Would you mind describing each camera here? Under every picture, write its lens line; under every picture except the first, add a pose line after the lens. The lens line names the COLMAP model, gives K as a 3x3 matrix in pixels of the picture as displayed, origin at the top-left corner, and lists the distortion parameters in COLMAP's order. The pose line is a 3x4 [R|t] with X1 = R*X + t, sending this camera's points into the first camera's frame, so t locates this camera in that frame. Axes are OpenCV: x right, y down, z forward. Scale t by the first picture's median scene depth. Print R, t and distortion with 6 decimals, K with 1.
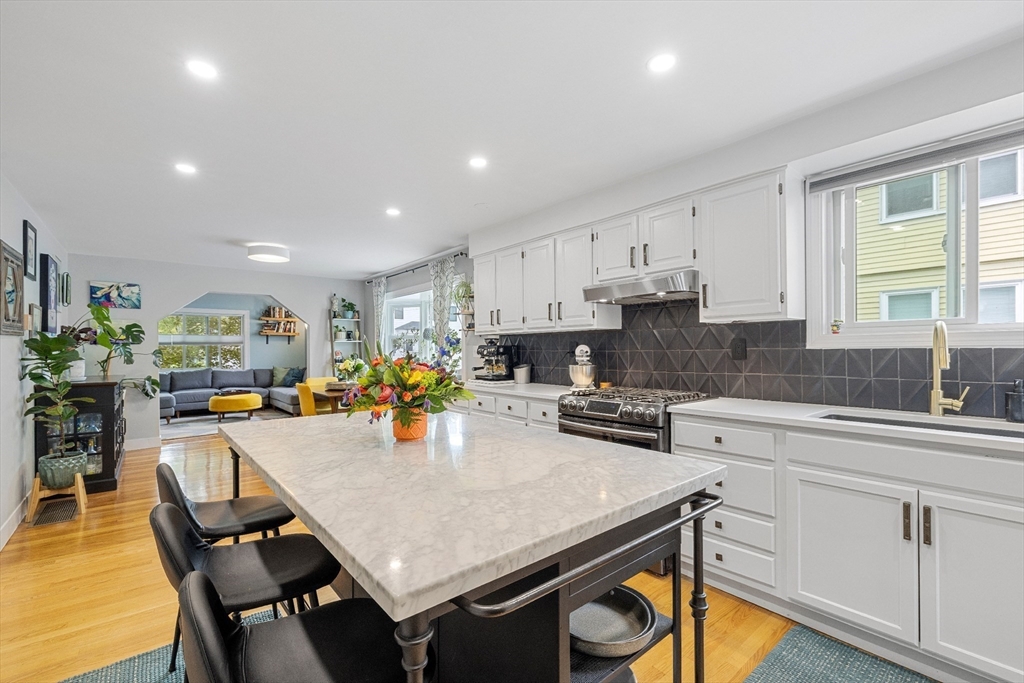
lens RADIAL K [[430.4, 0, 516.4], [0, 430.4, 347.0], [0, 0, 1]] dist [-0.005531, -0.001433]
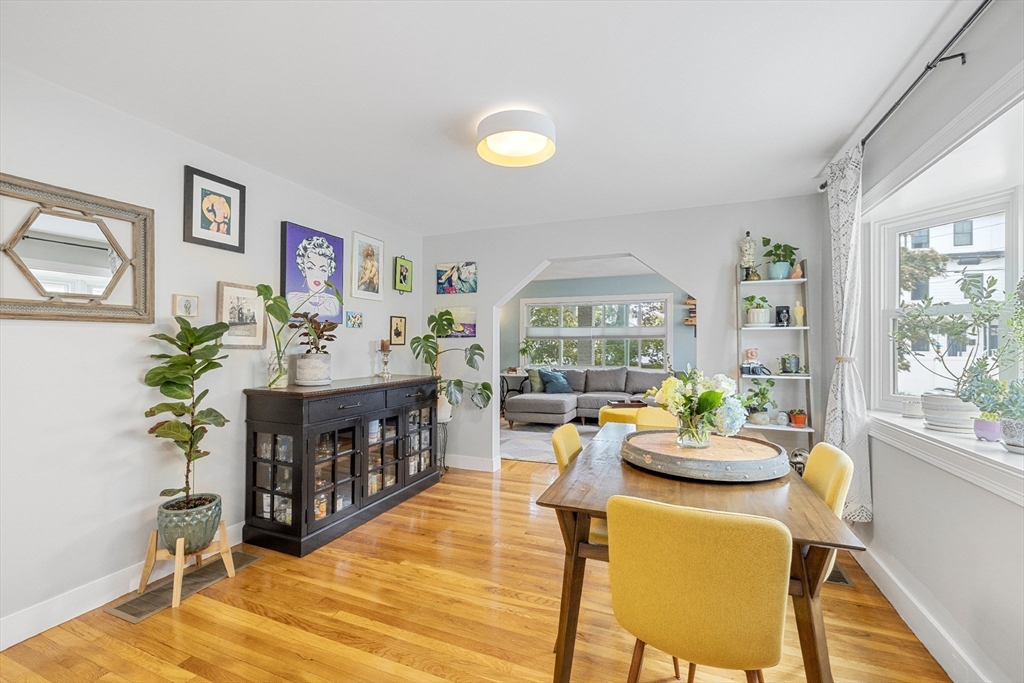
lens RADIAL K [[430.4, 0, 509.1], [0, 430.4, 342.8], [0, 0, 1]] dist [-0.005531, -0.001433]
pose [[0.458982, 0.002789, -0.888441, -0.148132], [-0.001418, 0.999996, 0.002406, 0.001623], [0.888445, 0.000155, 0.458984, 0.692343]]
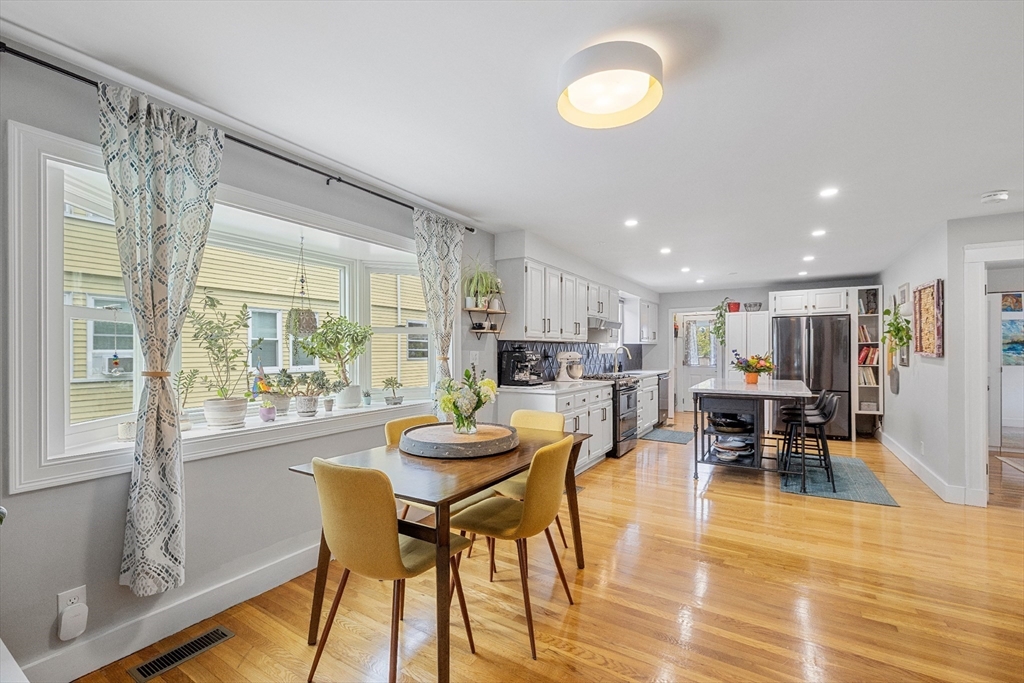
lens RADIAL K [[430.4, 0, 504.0], [0, 430.4, 354.3], [0, 0, 1]] dist [-0.005531, -0.001433]
pose [[-0.282655, 0.001299, 0.959221, -0.788381], [-0.001081, 0.999998, -0.001673, 0.004394], [-0.959221, -0.001510, -0.282653, 1.045856]]
